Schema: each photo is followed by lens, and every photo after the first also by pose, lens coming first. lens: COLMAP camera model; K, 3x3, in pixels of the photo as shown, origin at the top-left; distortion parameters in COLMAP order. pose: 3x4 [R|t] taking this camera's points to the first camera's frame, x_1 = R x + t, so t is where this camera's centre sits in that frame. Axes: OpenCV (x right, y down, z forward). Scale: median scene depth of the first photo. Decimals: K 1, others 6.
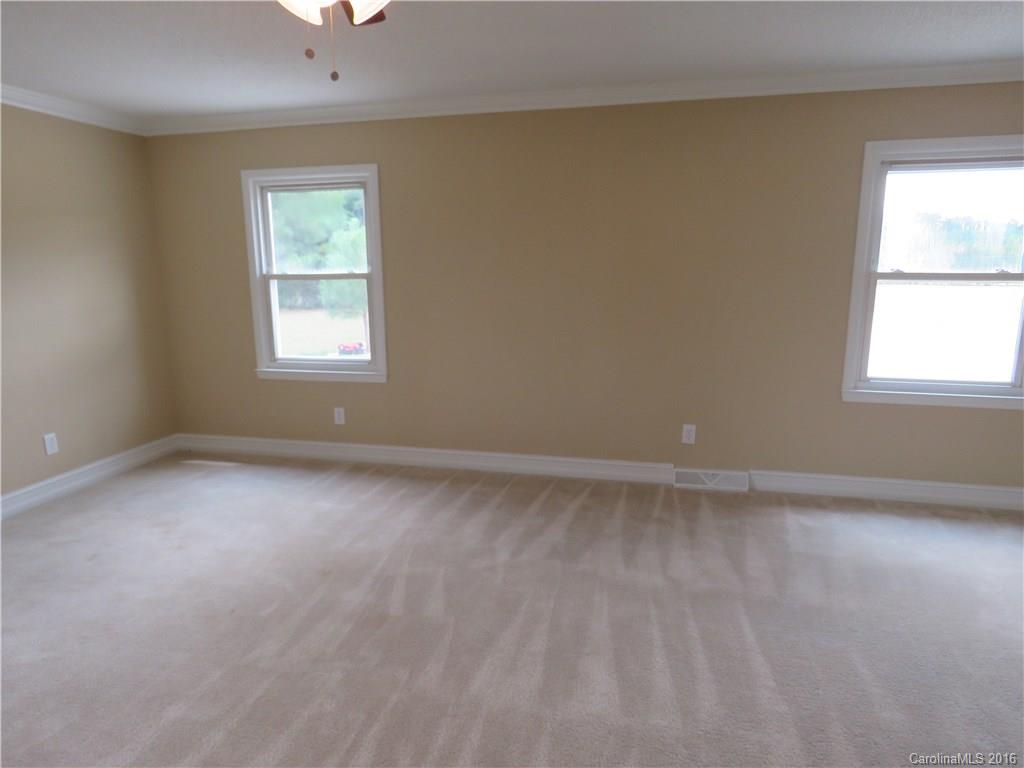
lens RADIAL K [[653.4, 0, 513.3], [0, 653.4, 381.9], [0, 0, 1]] dist [-0.005410, 0.000813]
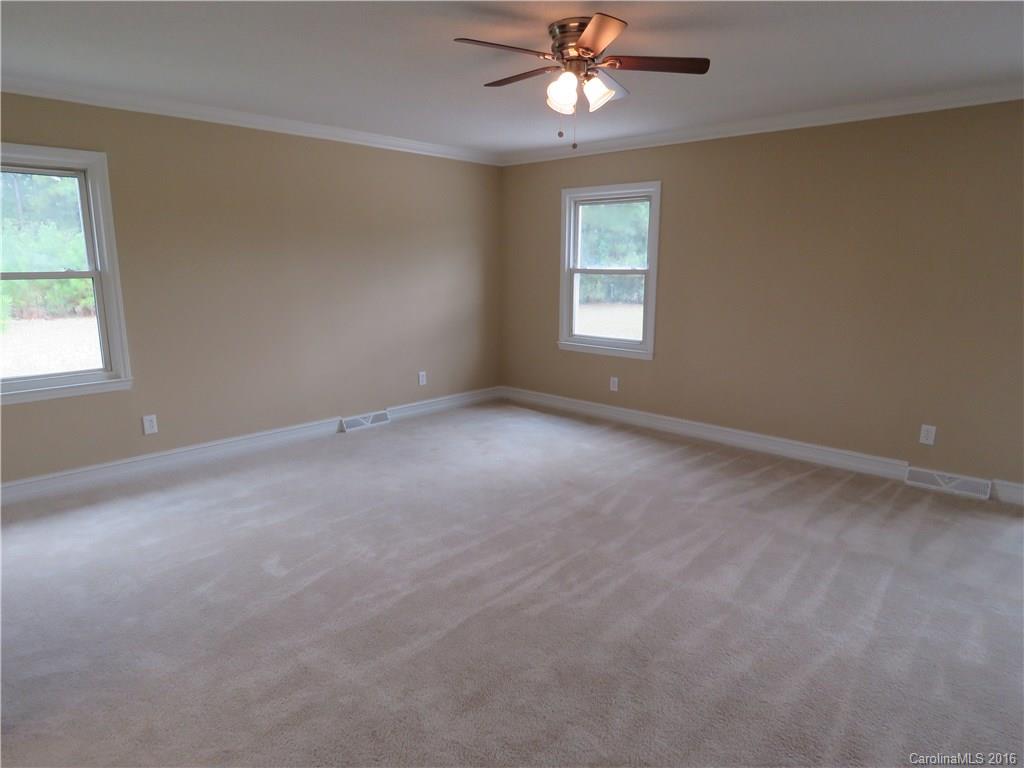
lens RADIAL K [[653.4, 0, 513.3], [0, 653.4, 381.9], [0, 0, 1]] dist [-0.005410, 0.000813]
pose [[0.870687, 0.105483, -0.480394, 0.189922], [-0.104293, 0.994116, 0.029258, 0.036563], [0.480653, 0.024627, 0.876565, -0.210294]]
